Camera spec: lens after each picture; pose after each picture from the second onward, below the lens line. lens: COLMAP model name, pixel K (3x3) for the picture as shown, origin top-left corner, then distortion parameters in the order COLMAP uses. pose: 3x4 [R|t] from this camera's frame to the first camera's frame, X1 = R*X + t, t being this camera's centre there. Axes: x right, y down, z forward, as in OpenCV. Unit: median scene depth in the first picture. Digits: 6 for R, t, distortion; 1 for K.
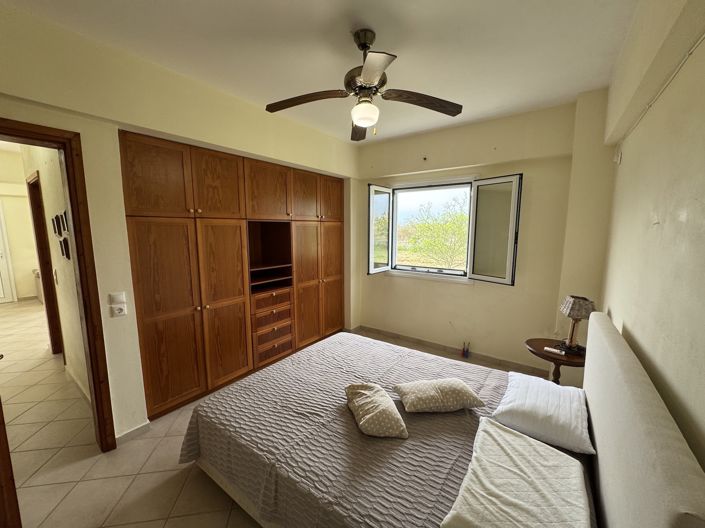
lens RADIAL K [[280.8, 0, 351.9], [0, 280.8, 264.7], [0, 0, 1]] dist [-0.000634, -0.000469]
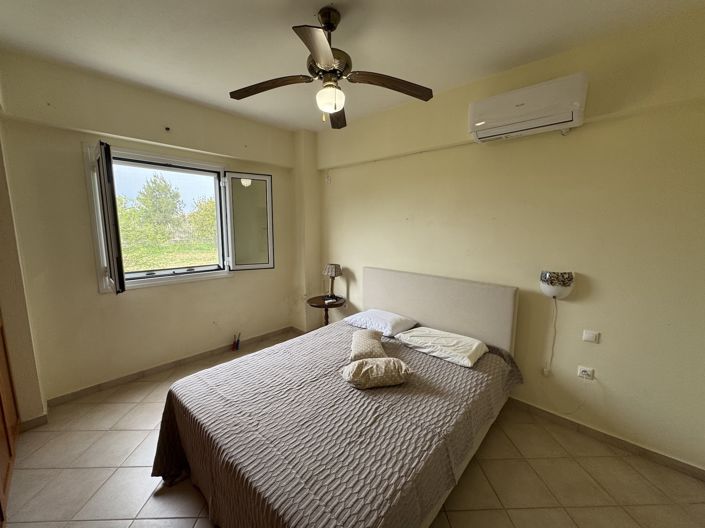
lens RADIAL K [[280.8, 0, 351.9], [0, 280.8, 264.7], [0, 0, 1]] dist [-0.000634, -0.000469]
pose [[0.125209, -0.139800, 0.982231, -0.570576], [0.118518, 0.985041, 0.125092, -0.051954], [-0.985026, 0.100749, 0.139905, 0.498584]]
